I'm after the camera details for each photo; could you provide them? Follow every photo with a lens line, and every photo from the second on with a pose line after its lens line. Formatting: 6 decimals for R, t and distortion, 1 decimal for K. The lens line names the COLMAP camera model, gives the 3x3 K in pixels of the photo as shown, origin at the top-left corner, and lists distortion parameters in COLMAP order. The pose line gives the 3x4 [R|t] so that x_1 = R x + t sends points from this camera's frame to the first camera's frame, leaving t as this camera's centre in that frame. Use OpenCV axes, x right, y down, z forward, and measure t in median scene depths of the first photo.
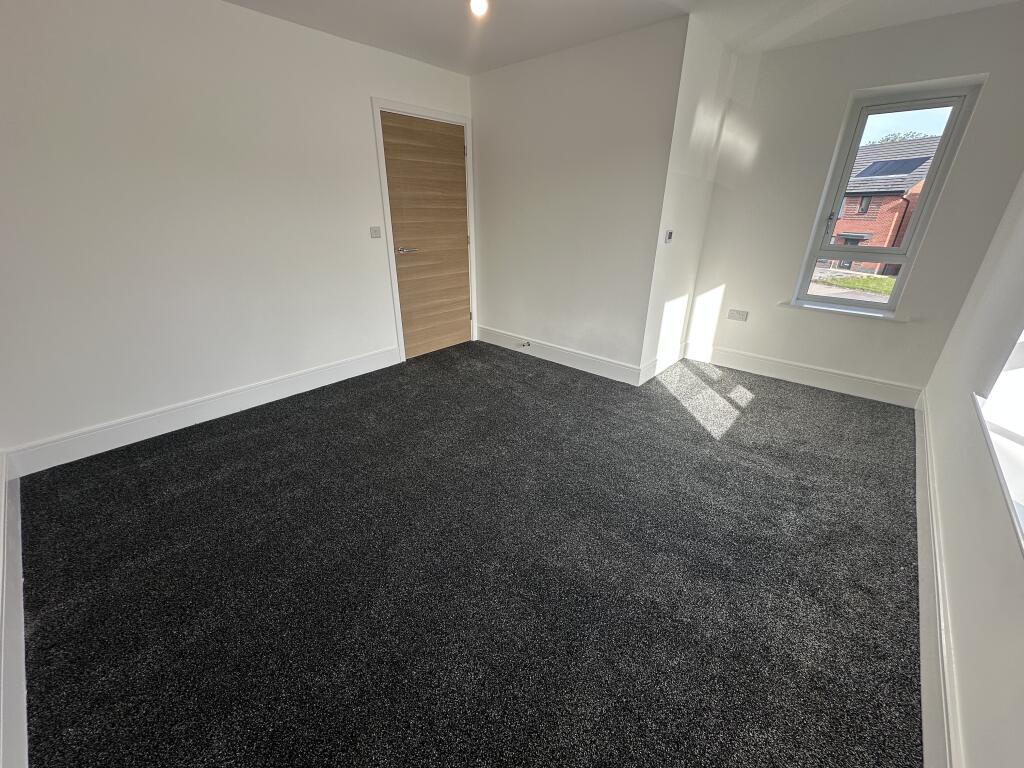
lens RADIAL K [[406.0, 0, 524.9], [0, 406.0, 384.8], [0, 0, 1]] dist [0.001011, 0.000084]
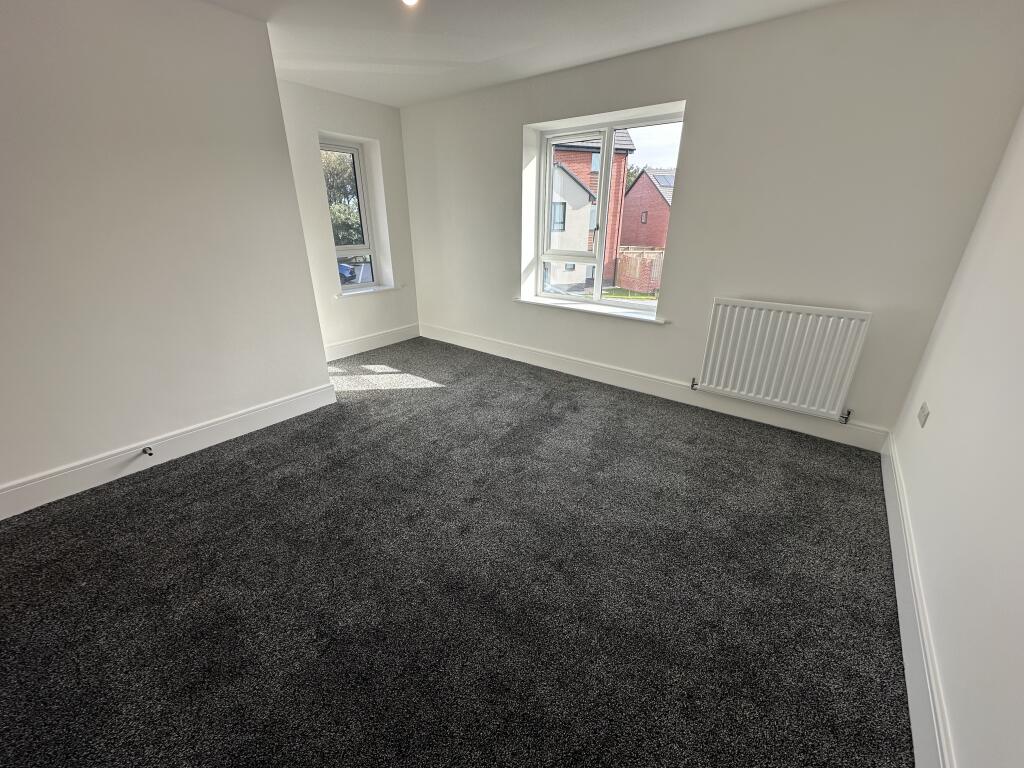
lens RADIAL K [[406.0, 0, 524.9], [0, 406.0, 384.8], [0, 0, 1]] dist [0.001011, 0.000084]
pose [[-0.063798, -0.386147, 0.920228, -0.635456], [0.403879, 0.833228, 0.377640, -0.221203], [-0.912585, 0.395754, 0.102799, 0.526554]]
